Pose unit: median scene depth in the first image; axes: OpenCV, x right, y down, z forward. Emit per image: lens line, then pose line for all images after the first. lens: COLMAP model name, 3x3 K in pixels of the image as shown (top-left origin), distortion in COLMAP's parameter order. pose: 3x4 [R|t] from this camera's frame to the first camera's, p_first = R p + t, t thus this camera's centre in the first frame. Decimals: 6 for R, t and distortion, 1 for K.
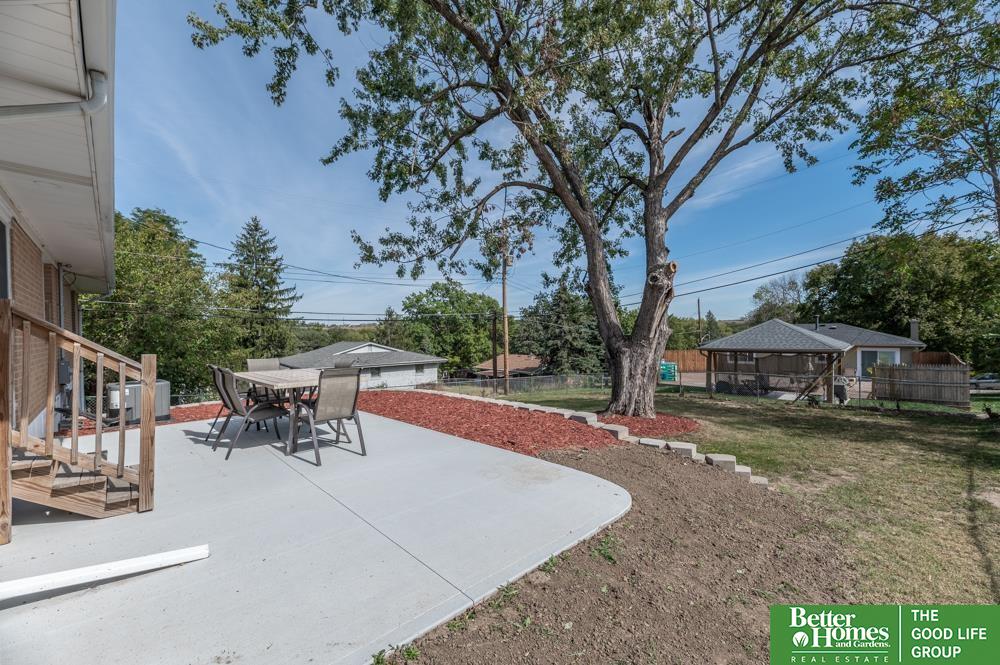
lens RADIAL K [[401.2, 0, 495.9], [0, 401.2, 331.5], [0, 0, 1]] dist [-0.001429, -0.002917]
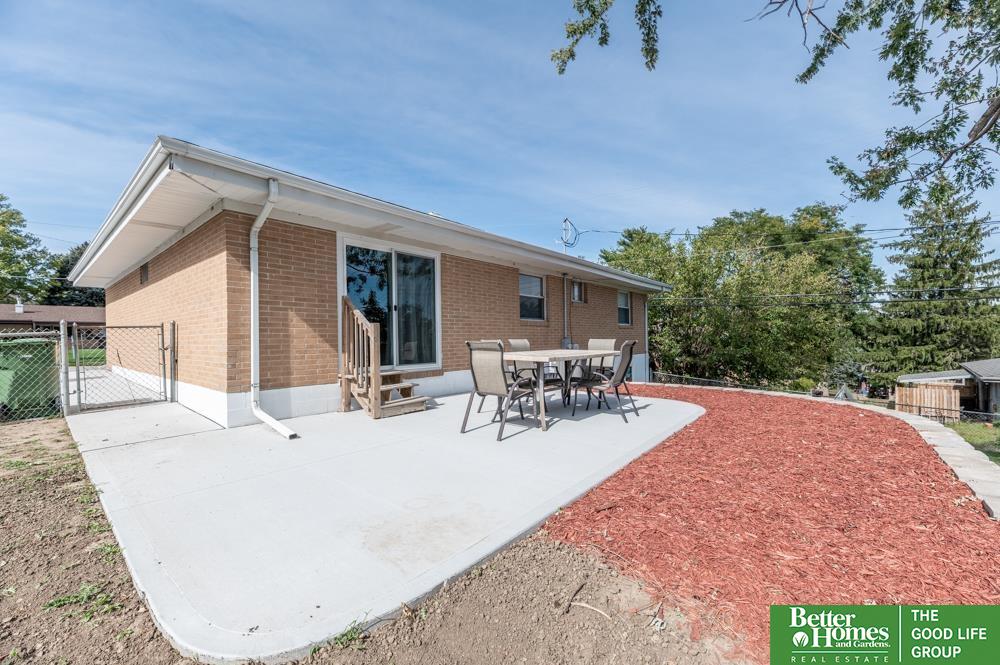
lens RADIAL K [[401.2, 0, 493.8], [0, 401.2, 331.7], [0, 0, 1]] dist [-0.001429, -0.002917]
pose [[0.113985, -0.002579, -0.993479, 0.055066], [0.010501, 0.999944, -0.001391, 0.006829], [0.993427, -0.010274, 0.114005, 0.088676]]
